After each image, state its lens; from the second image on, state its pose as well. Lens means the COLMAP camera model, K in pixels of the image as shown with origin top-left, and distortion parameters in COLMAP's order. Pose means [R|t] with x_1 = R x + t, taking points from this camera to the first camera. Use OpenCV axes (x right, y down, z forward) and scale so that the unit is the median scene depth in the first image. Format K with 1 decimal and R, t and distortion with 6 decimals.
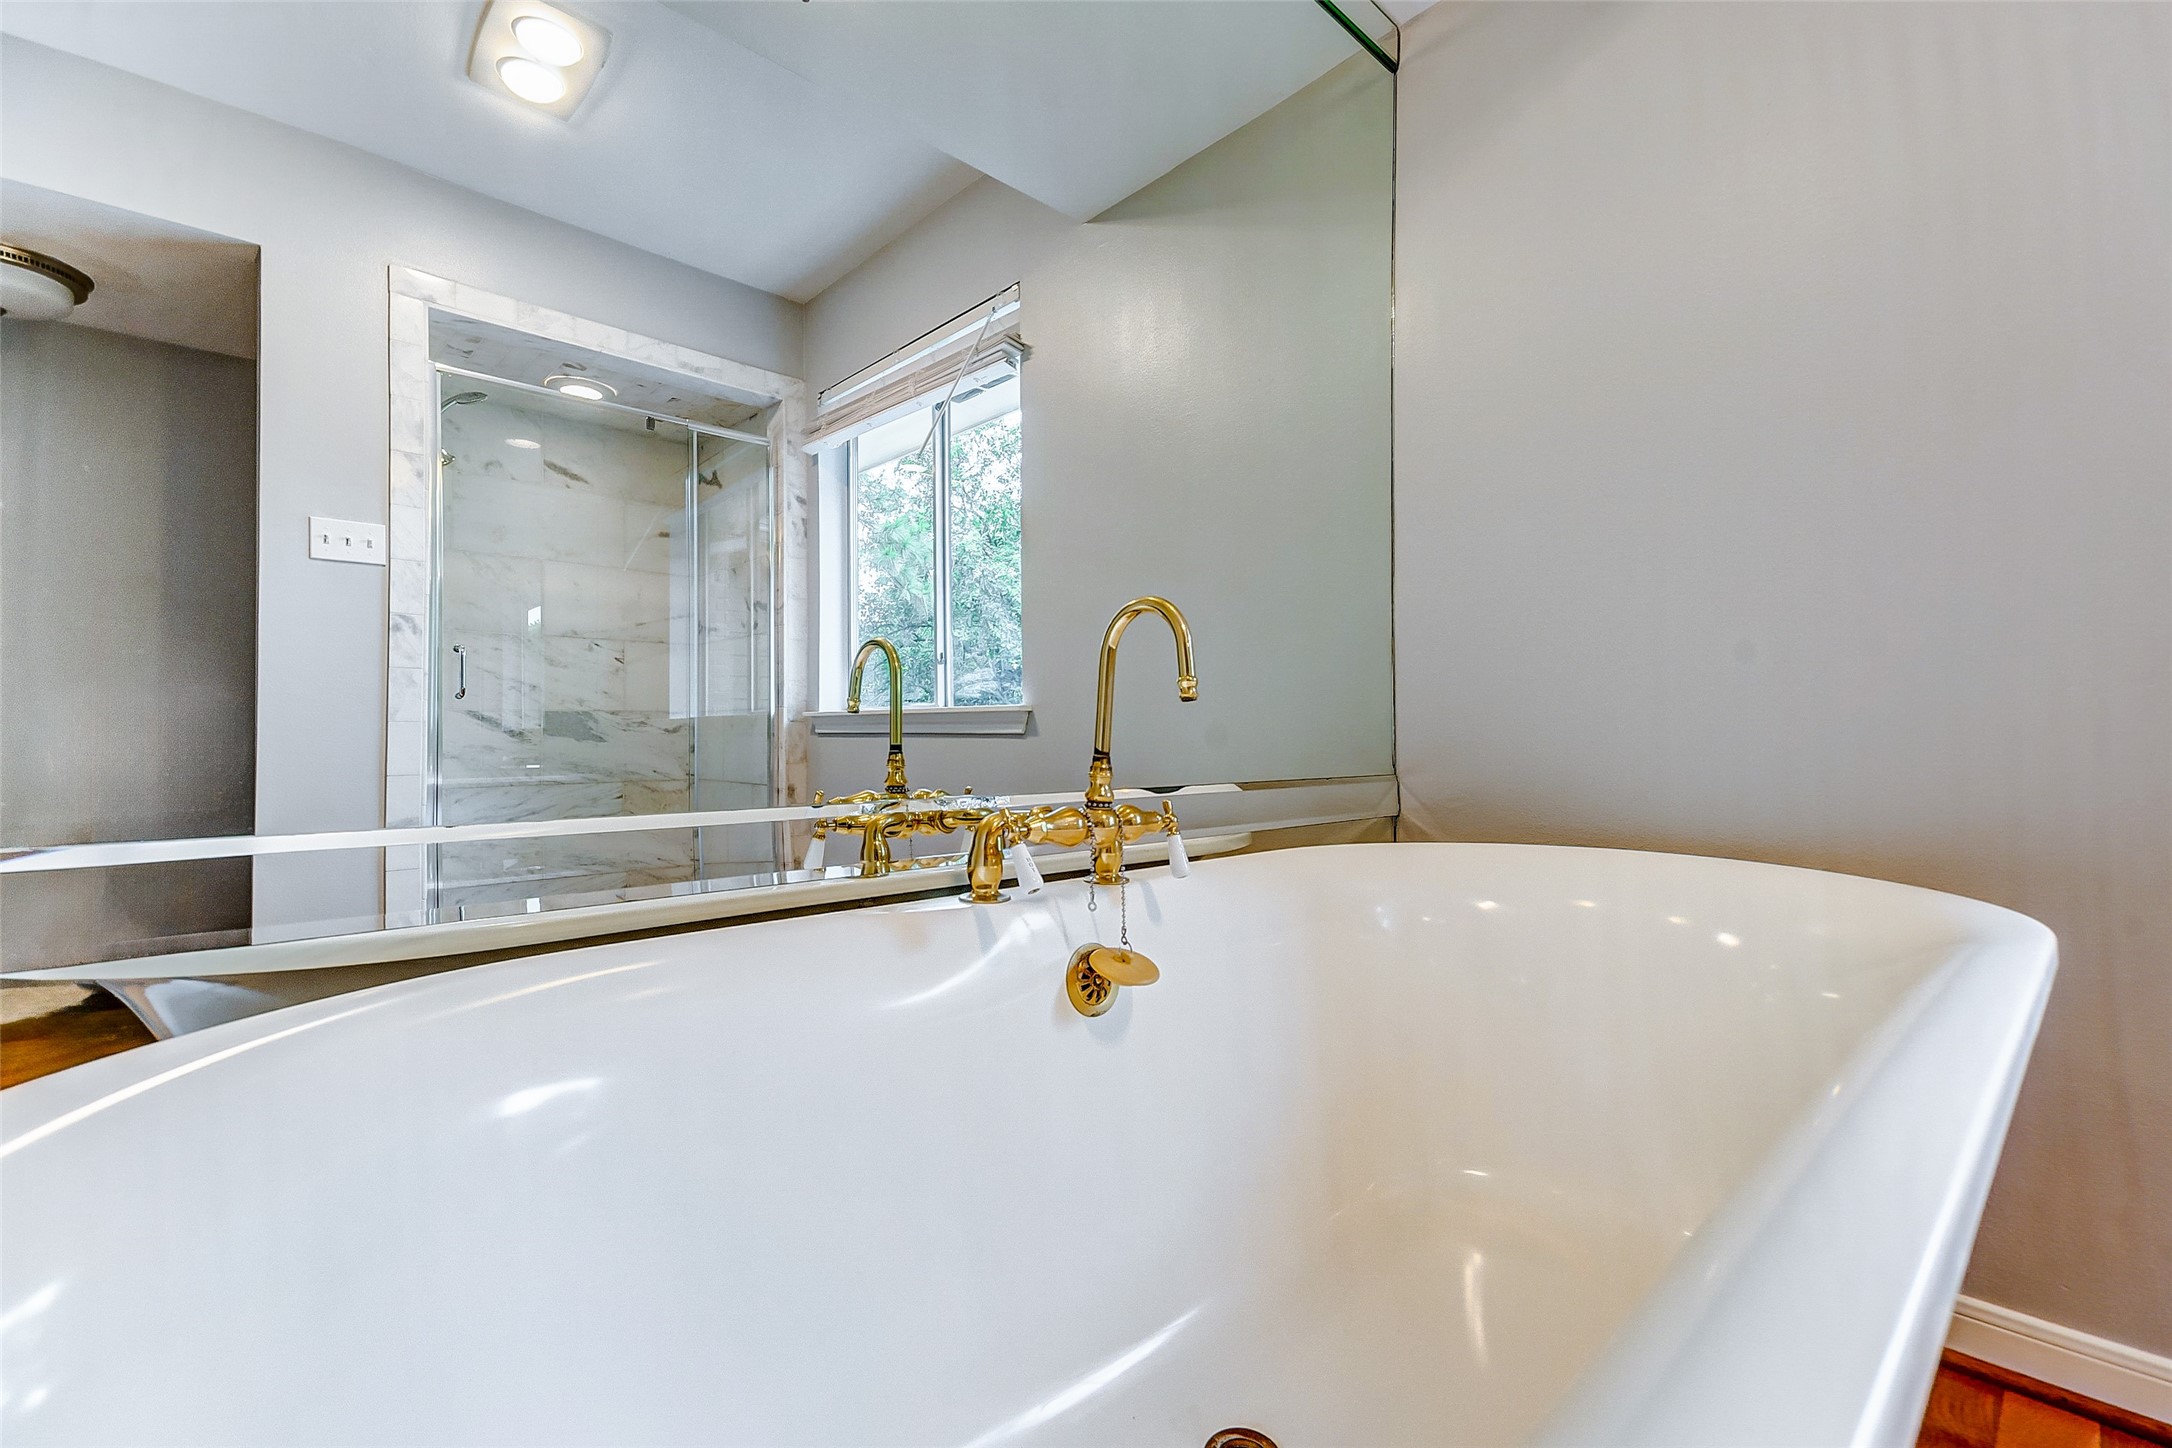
lens RADIAL K [[952.0, 0, 1089.5], [0, 952.0, 718.5], [0, 0, 1]] dist [0.015122, -0.001628]
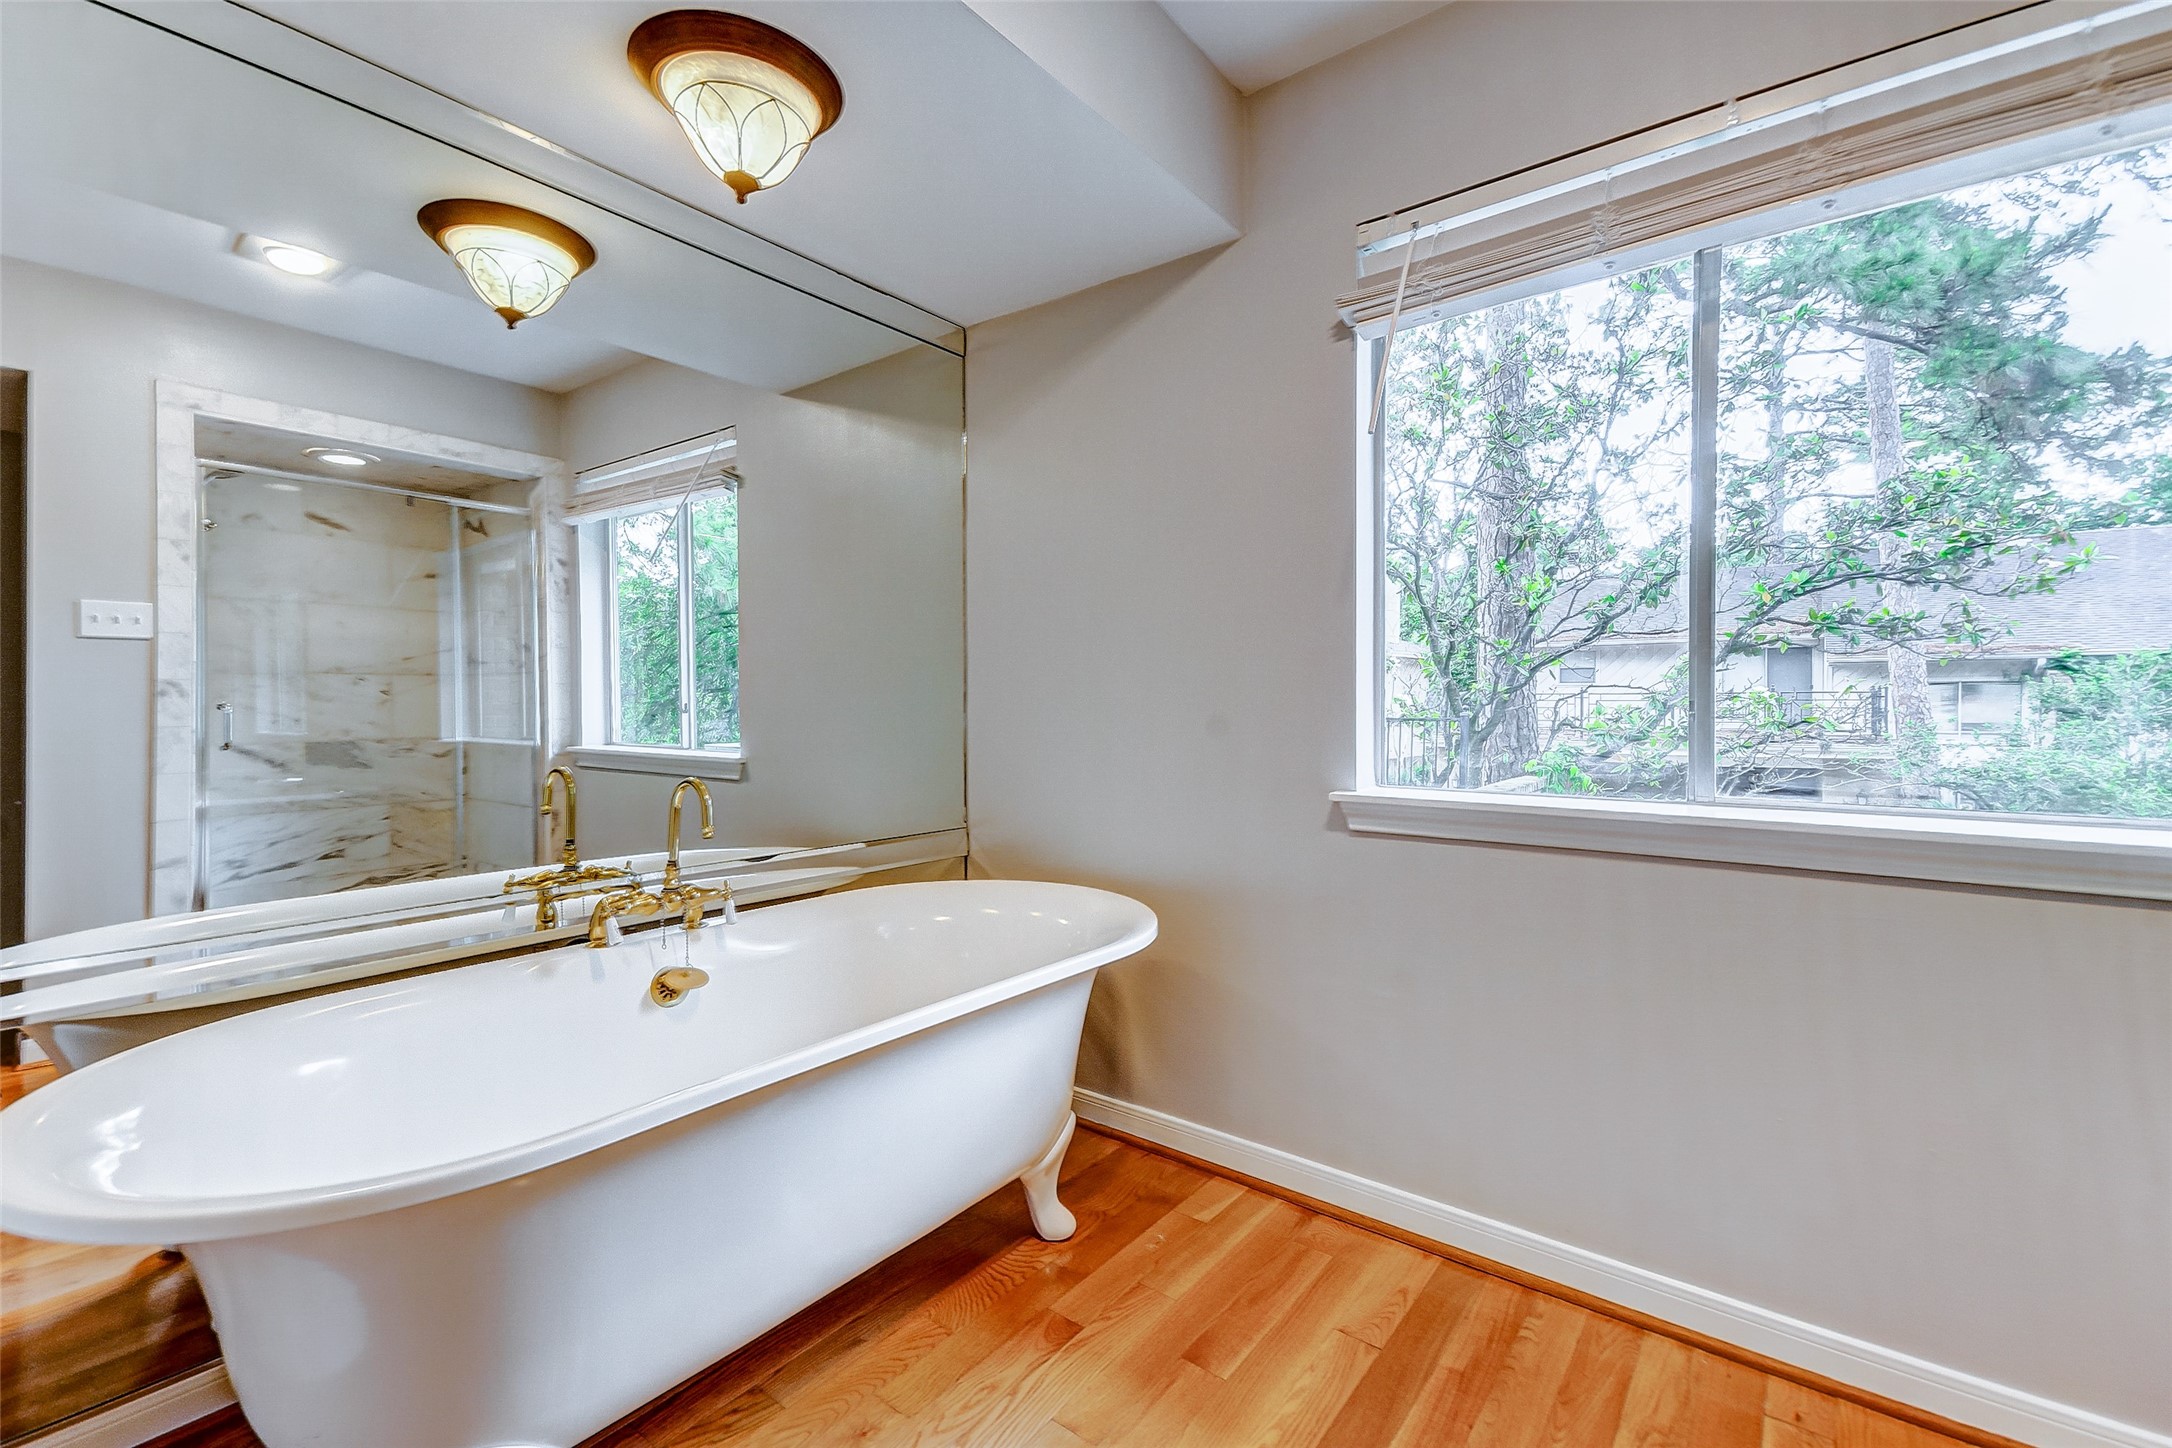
lens RADIAL K [[952.0, 0, 1084.1], [0, 952.0, 719.2], [0, 0, 1]] dist [0.015122, -0.001628]
pose [[0.986076, 0.002425, 0.166278, 0.130926], [-0.005719, 0.999797, 0.019329, -0.073757], [-0.166197, -0.020011, 0.985889, -0.246882]]
